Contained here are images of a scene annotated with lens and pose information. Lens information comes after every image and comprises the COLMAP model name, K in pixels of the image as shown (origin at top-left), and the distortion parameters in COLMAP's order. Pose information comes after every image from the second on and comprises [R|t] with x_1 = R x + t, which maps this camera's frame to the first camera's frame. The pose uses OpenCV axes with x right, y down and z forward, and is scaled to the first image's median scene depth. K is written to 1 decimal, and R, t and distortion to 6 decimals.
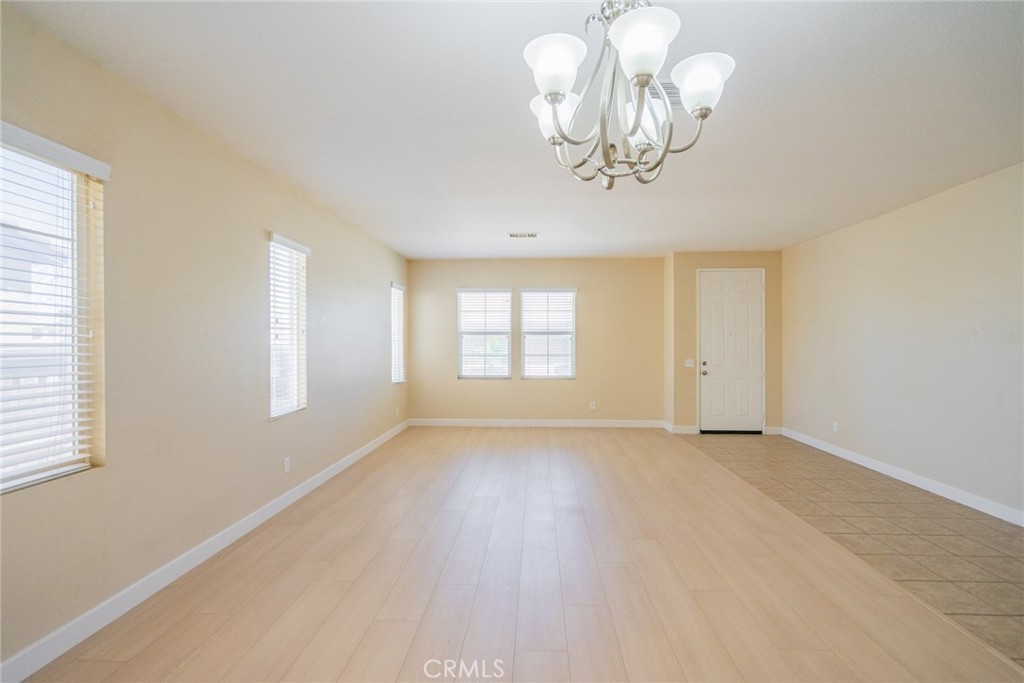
lens RADIAL K [[473.0, 0, 512.0], [0, 473.0, 341.5], [0, 0, 1]] dist [-0.006352, 0.000239]
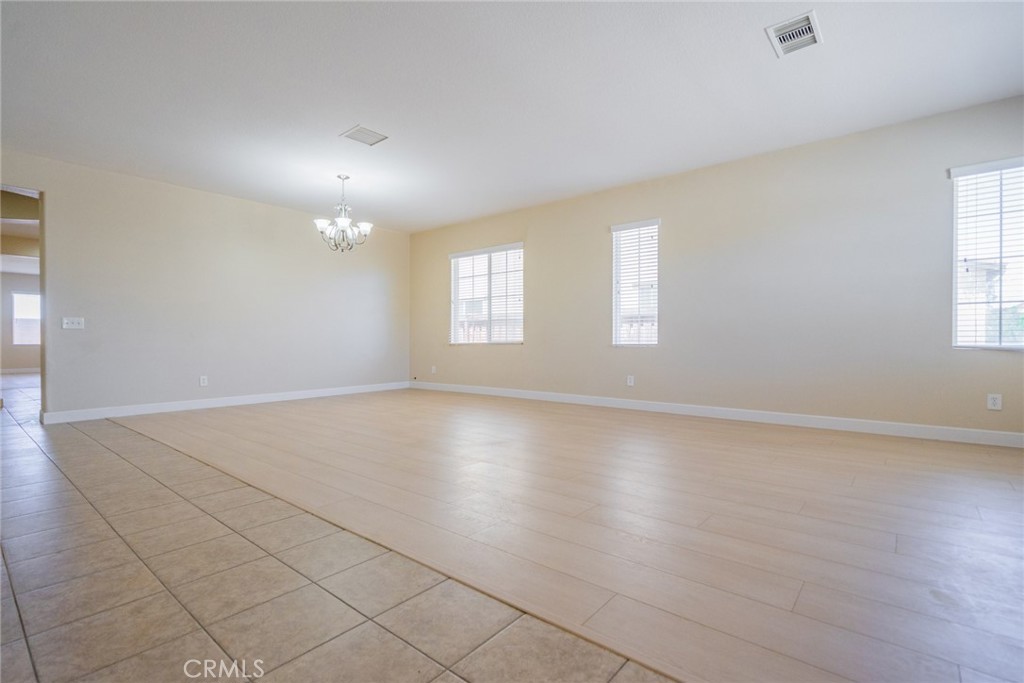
lens RADIAL K [[473.0, 0, 512.0], [0, 473.0, 341.5], [0, 0, 1]] dist [-0.006352, 0.000239]
pose [[-0.620519, 0.006299, -0.784166, 0.494871], [0.001208, 0.999974, 0.007077, 0.074320], [0.784190, 0.003444, -0.620511, 0.907765]]
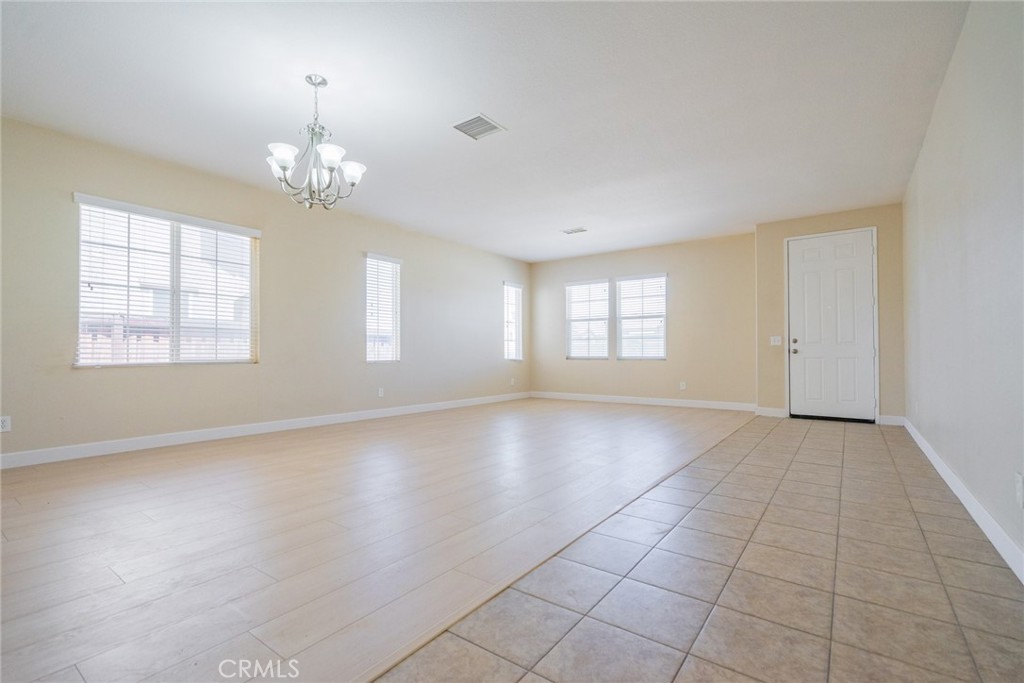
lens RADIAL K [[479.4, 0, 506.0], [0, 479.4, 350.2], [0, 0, 1]] dist [0.001926, -0.000342]
pose [[0.824202, -0.006003, -0.566263, 0.470801], [-0.000210, 0.999940, -0.010907, 0.074550], [0.566295, 0.009109, 0.824152, -0.078230]]
